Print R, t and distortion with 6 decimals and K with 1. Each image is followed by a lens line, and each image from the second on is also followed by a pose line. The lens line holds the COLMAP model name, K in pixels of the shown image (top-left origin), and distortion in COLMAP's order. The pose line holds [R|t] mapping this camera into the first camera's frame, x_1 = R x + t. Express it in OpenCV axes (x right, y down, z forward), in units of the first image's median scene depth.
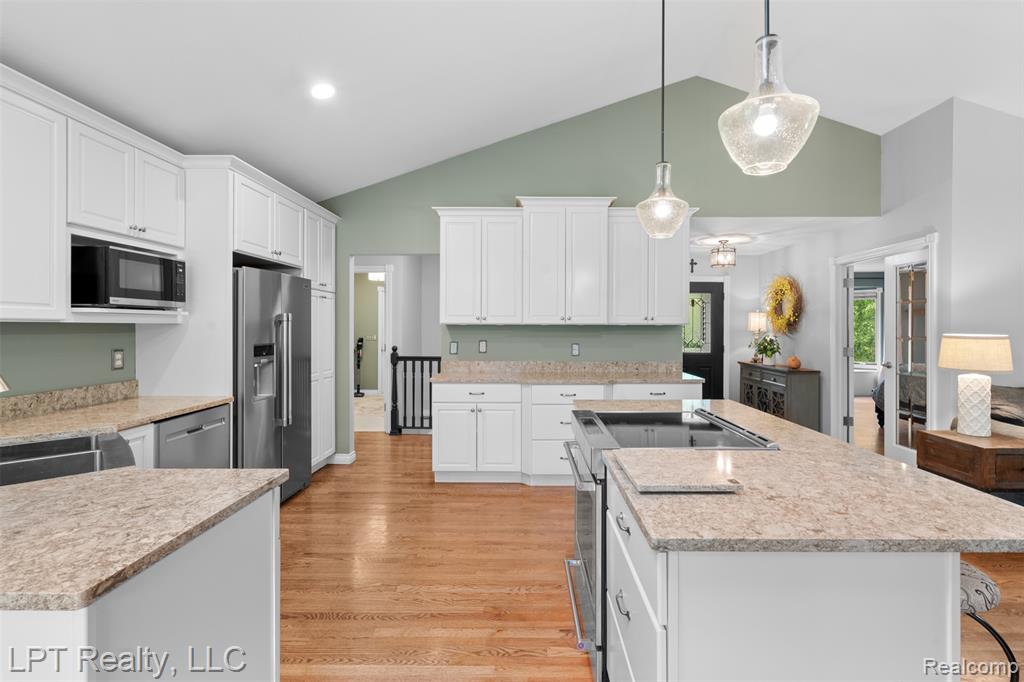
lens RADIAL K [[474.4, 0, 515.3], [0, 474.4, 331.0], [0, 0, 1]] dist [-0.011919, 0.000100]
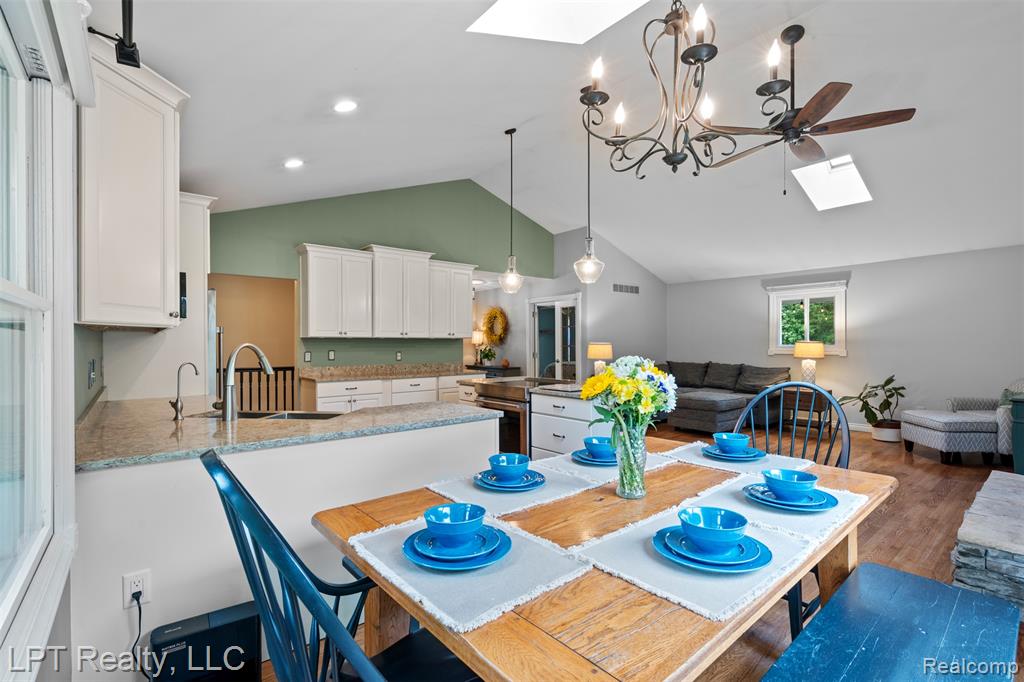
lens RADIAL K [[462.8, 0, 519.7], [0, 462.8, 343.8], [0, 0, 1]] dist [0.023333, 0.000042]
pose [[0.755061, -0.003150, 0.655647, -0.512731], [0.008817, 0.999947, -0.005351, 0.014080], [-0.655595, 0.009821, 0.755049, -0.269295]]
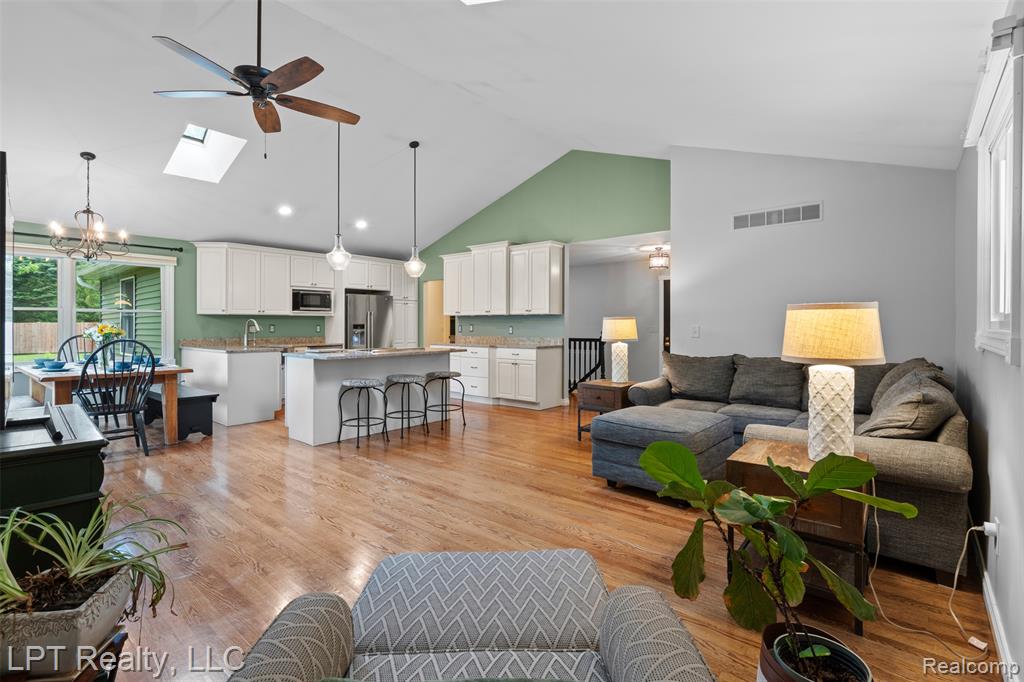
lens RADIAL K [[474.4, 0, 515.3], [0, 474.4, 331.0], [0, 0, 1]] dist [-0.011919, 0.000100]
pose [[0.780433, 0.008437, -0.625183, 1.210062], [-0.002119, 0.999939, 0.010849, 0.027500], [0.625236, -0.007142, 0.780403, -0.314668]]
